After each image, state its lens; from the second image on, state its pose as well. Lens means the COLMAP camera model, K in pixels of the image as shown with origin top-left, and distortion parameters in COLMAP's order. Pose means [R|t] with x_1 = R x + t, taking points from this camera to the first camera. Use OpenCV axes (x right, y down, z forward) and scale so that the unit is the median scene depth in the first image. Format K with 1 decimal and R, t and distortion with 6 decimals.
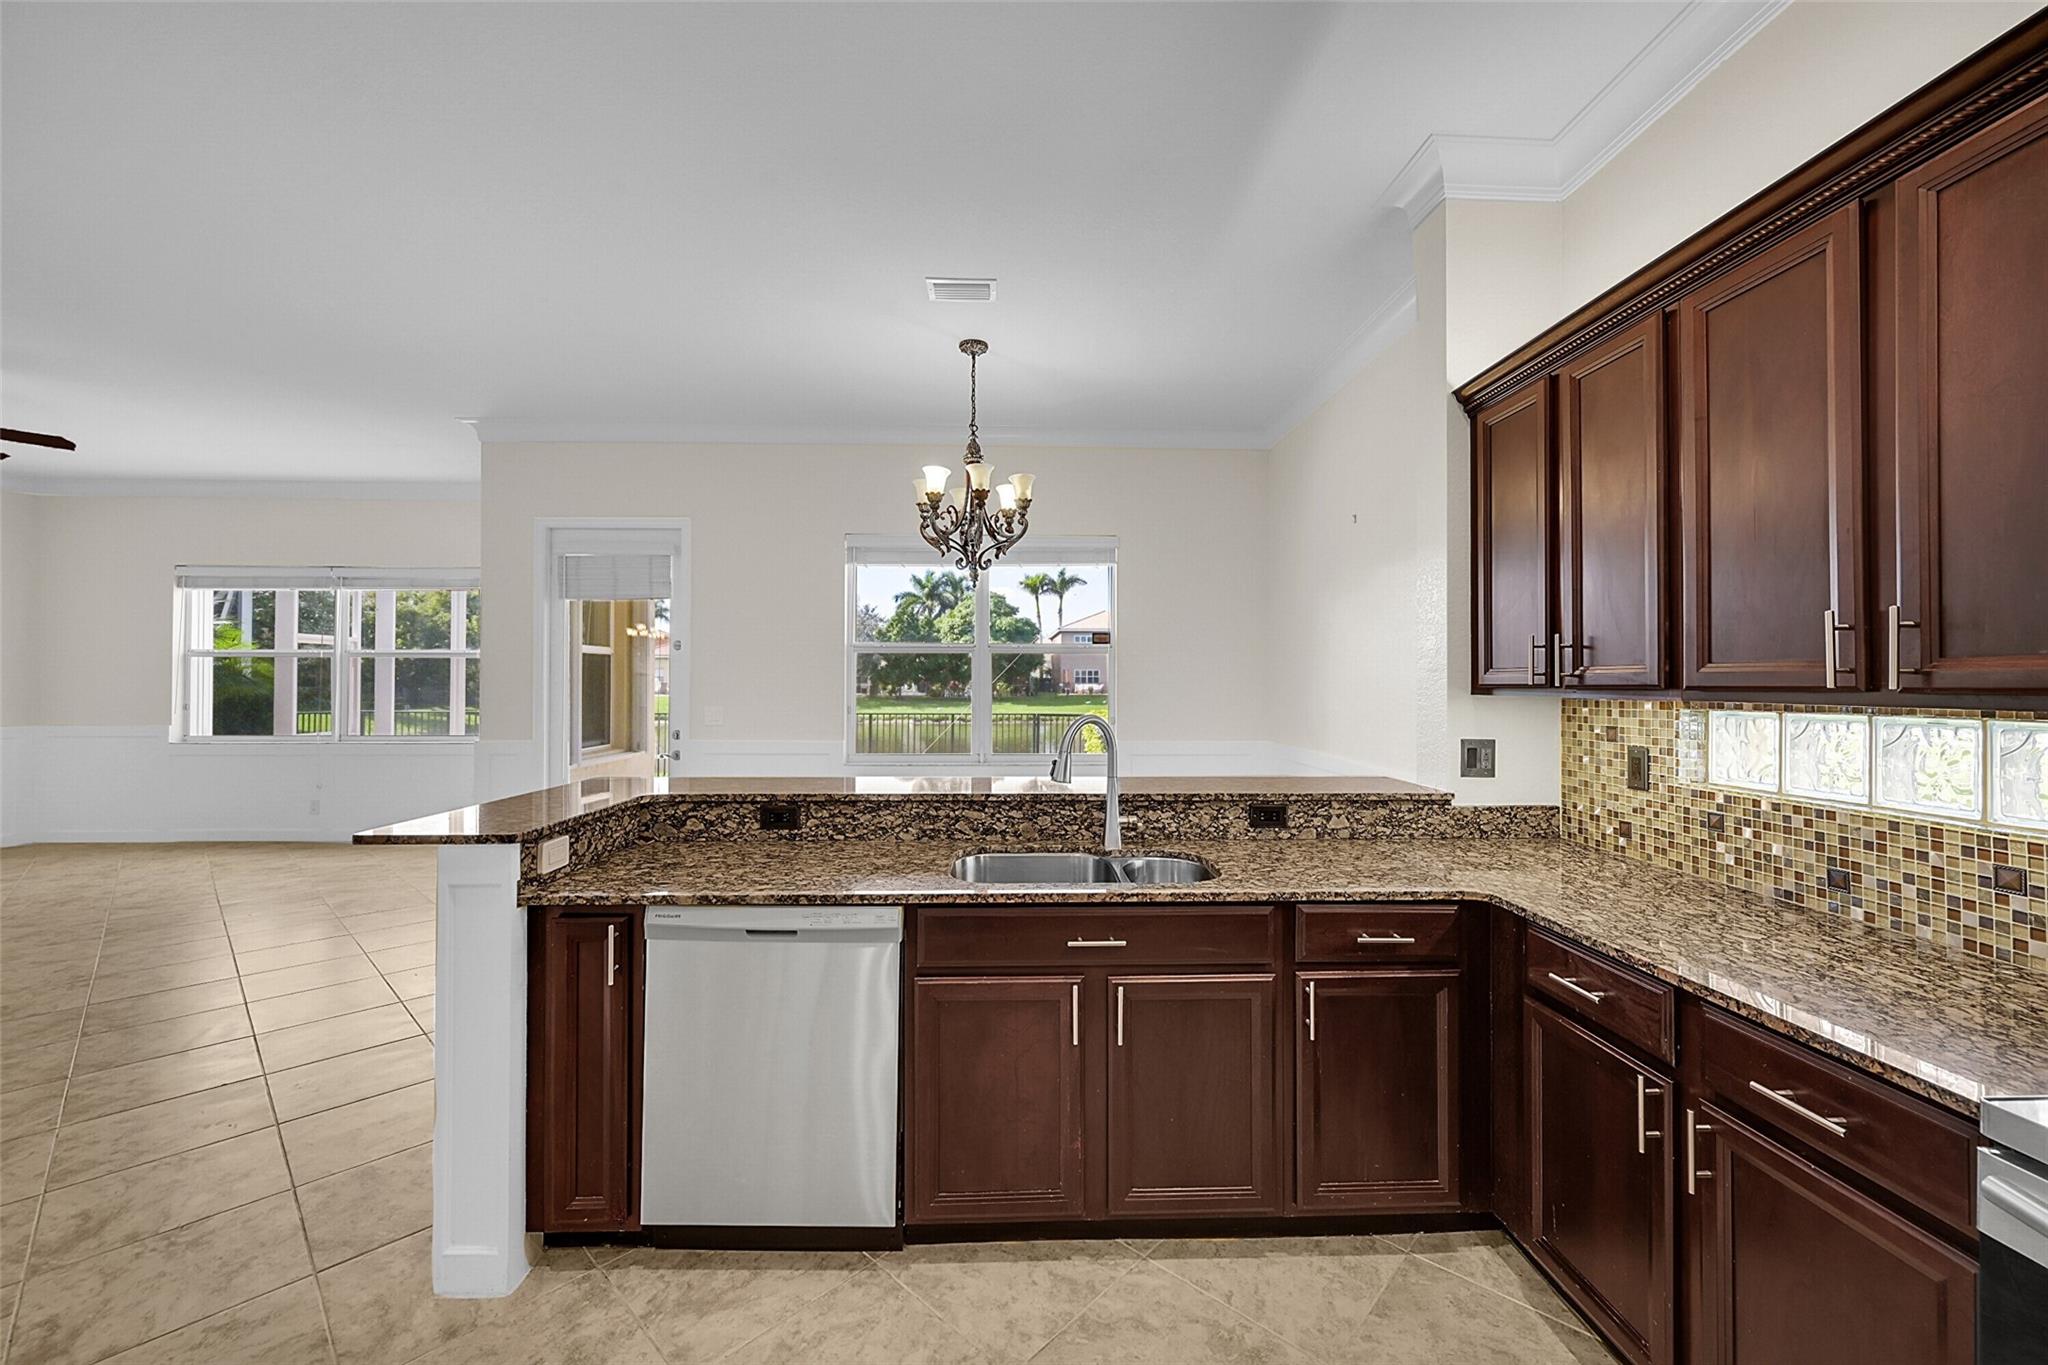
lens RADIAL K [[804.4, 0, 1030.9], [0, 804.4, 676.6], [0, 0, 1]] dist [-0.002826, 0.001115]
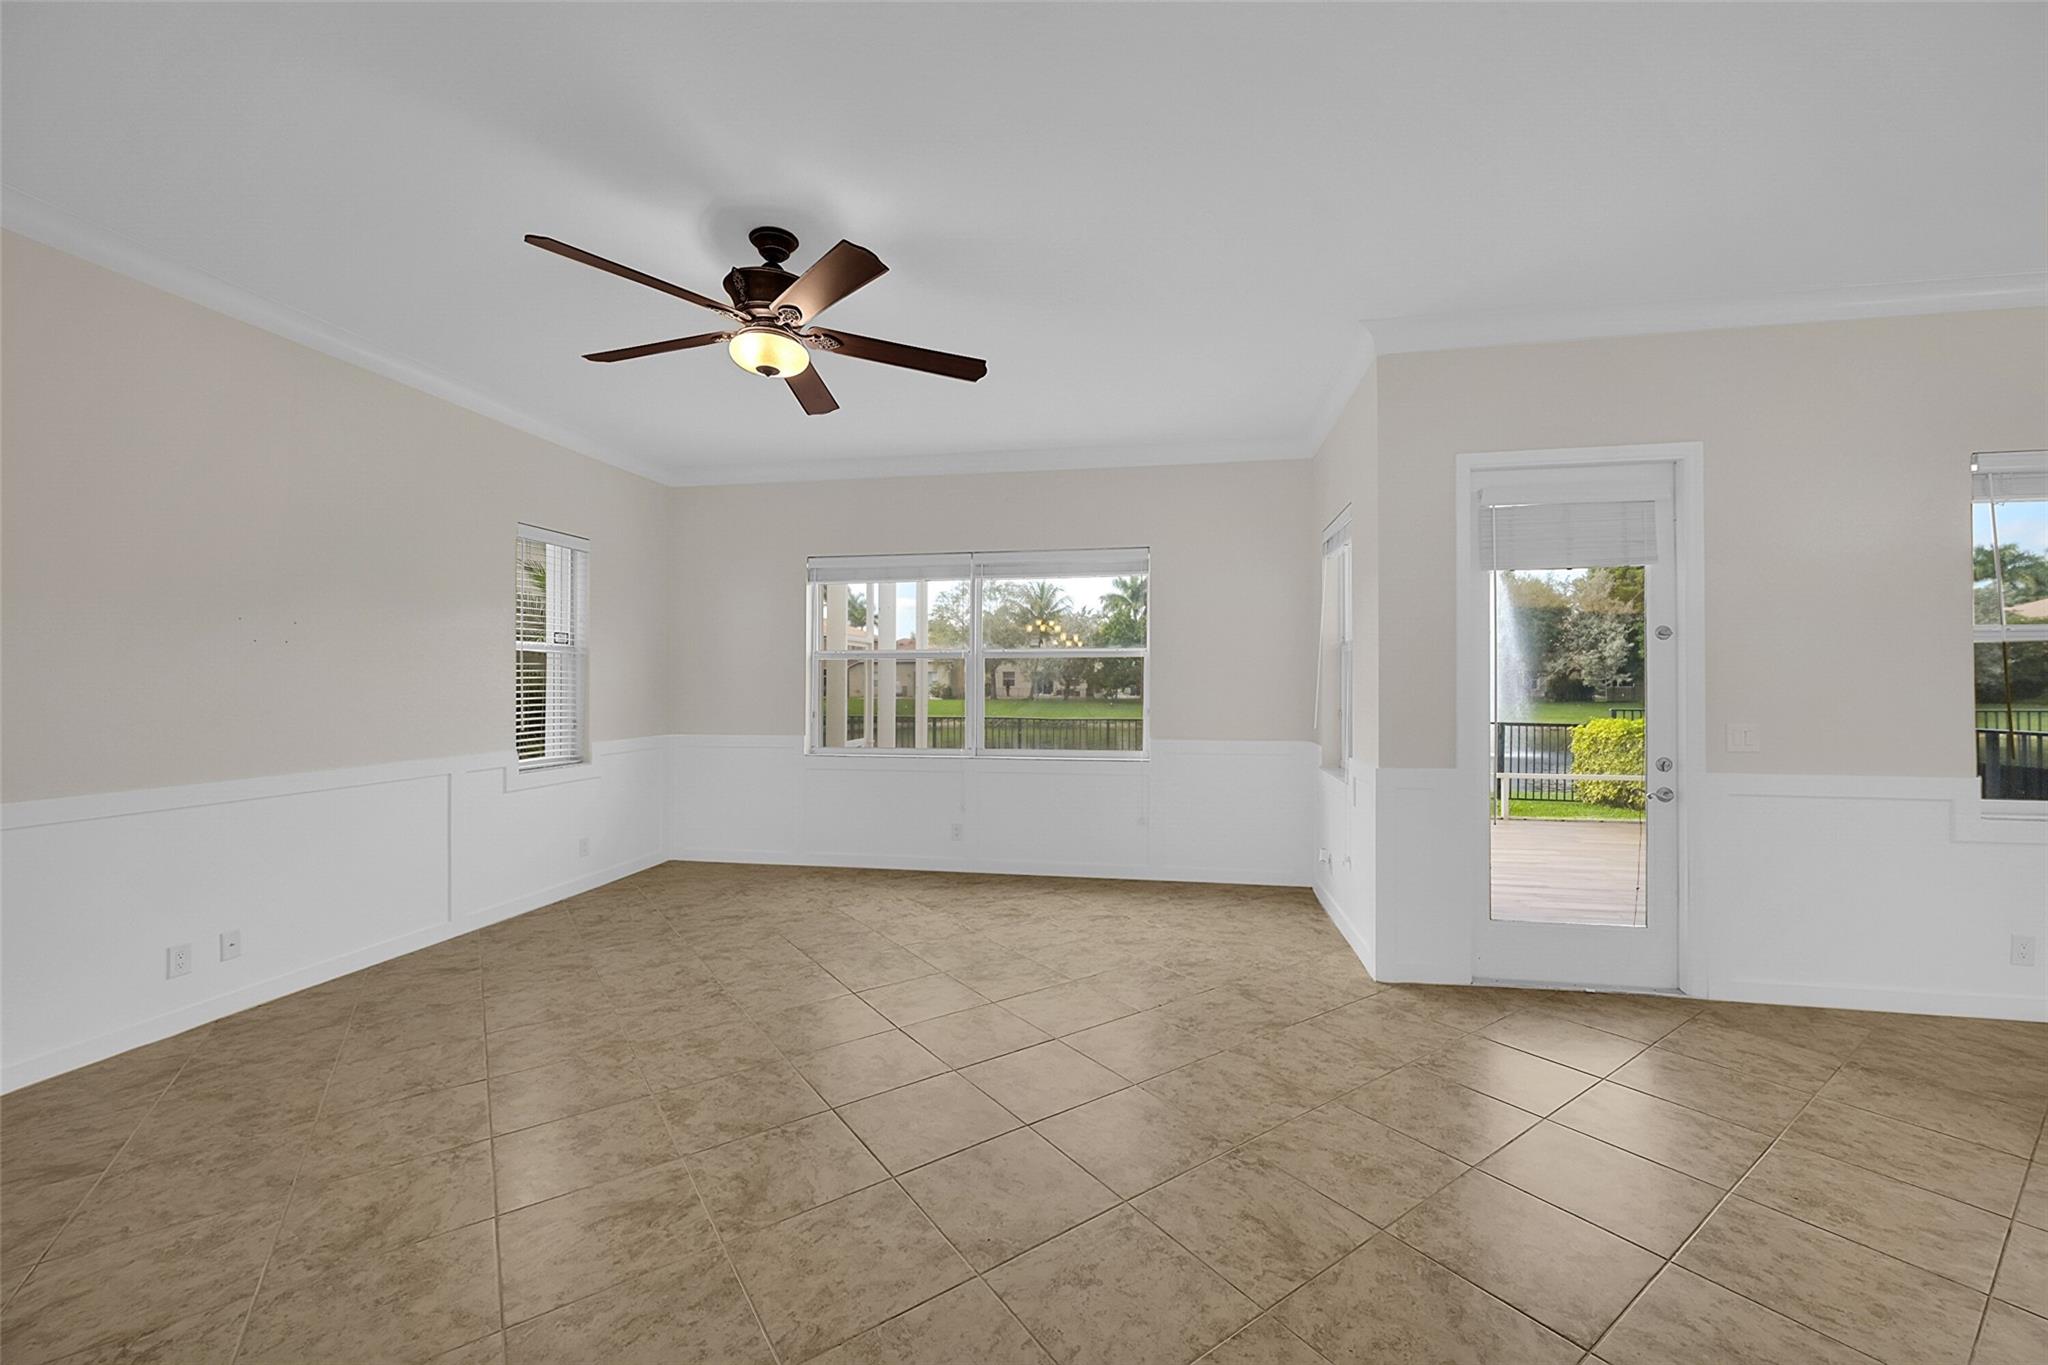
lens RADIAL K [[801.7, 0, 1031.8], [0, 801.7, 679.0], [0, 0, 1]] dist [-0.000628, 0.000211]
pose [[0.977333, -0.003932, -0.211669, -1.968735], [0.003745, 0.999992, -0.001286, -0.001514], [0.211673, 0.000464, 0.977340, 0.540834]]
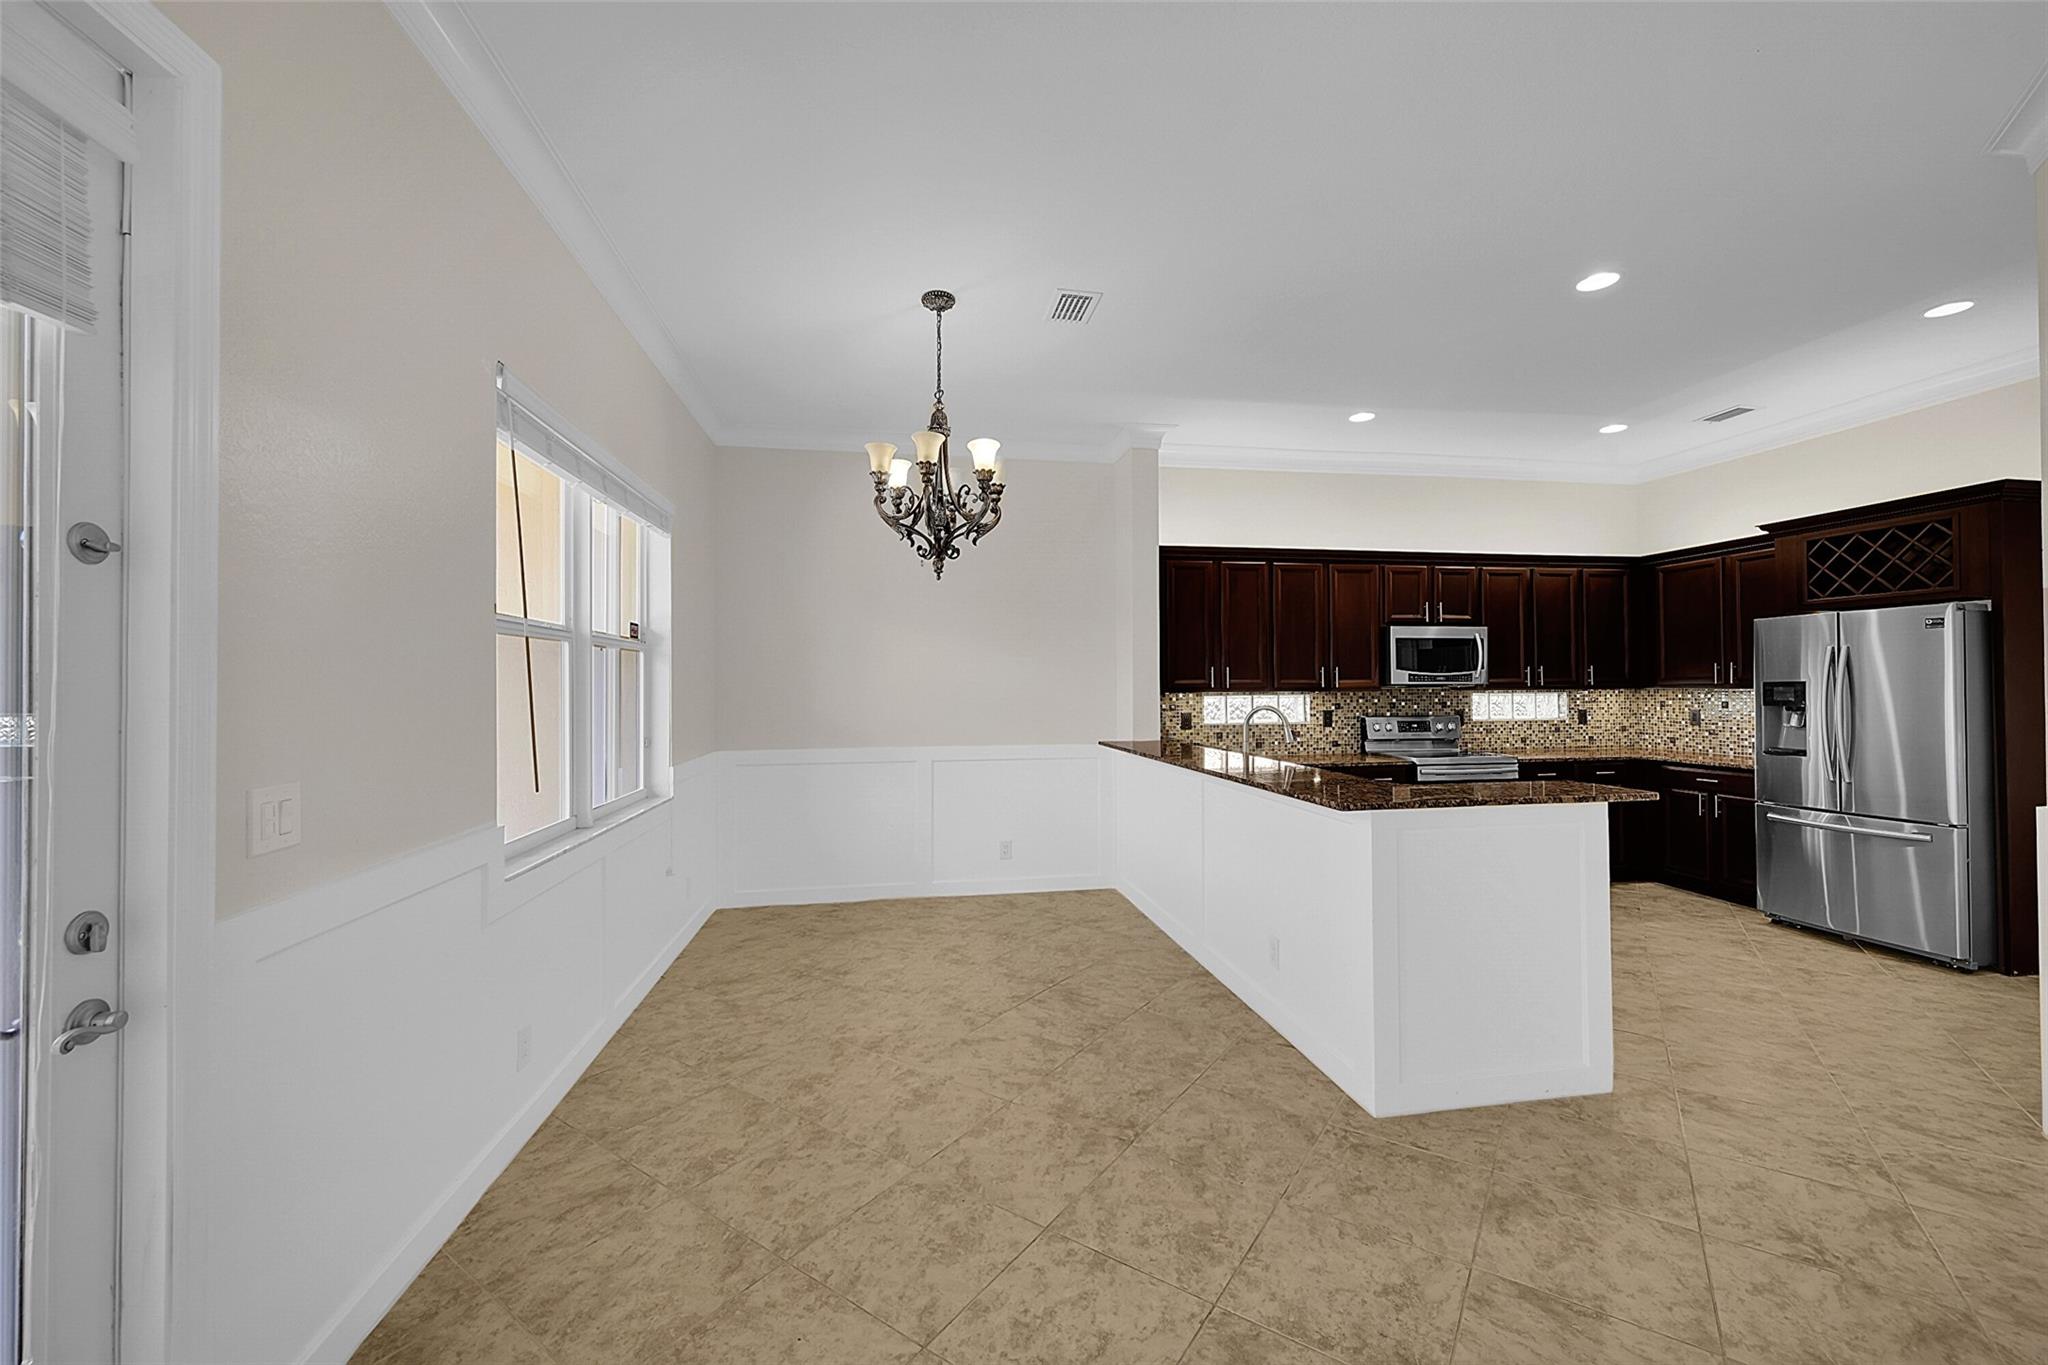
lens RADIAL K [[804.4, 0, 1030.9], [0, 804.4, 676.6], [0, 0, 1]] dist [-0.002826, 0.001115]
pose [[-0.131576, 0.009969, 0.991256, -1.692041], [-0.001230, 0.999947, -0.010220, 0.002993], [-0.991305, -0.002564, -0.131557, 1.836684]]
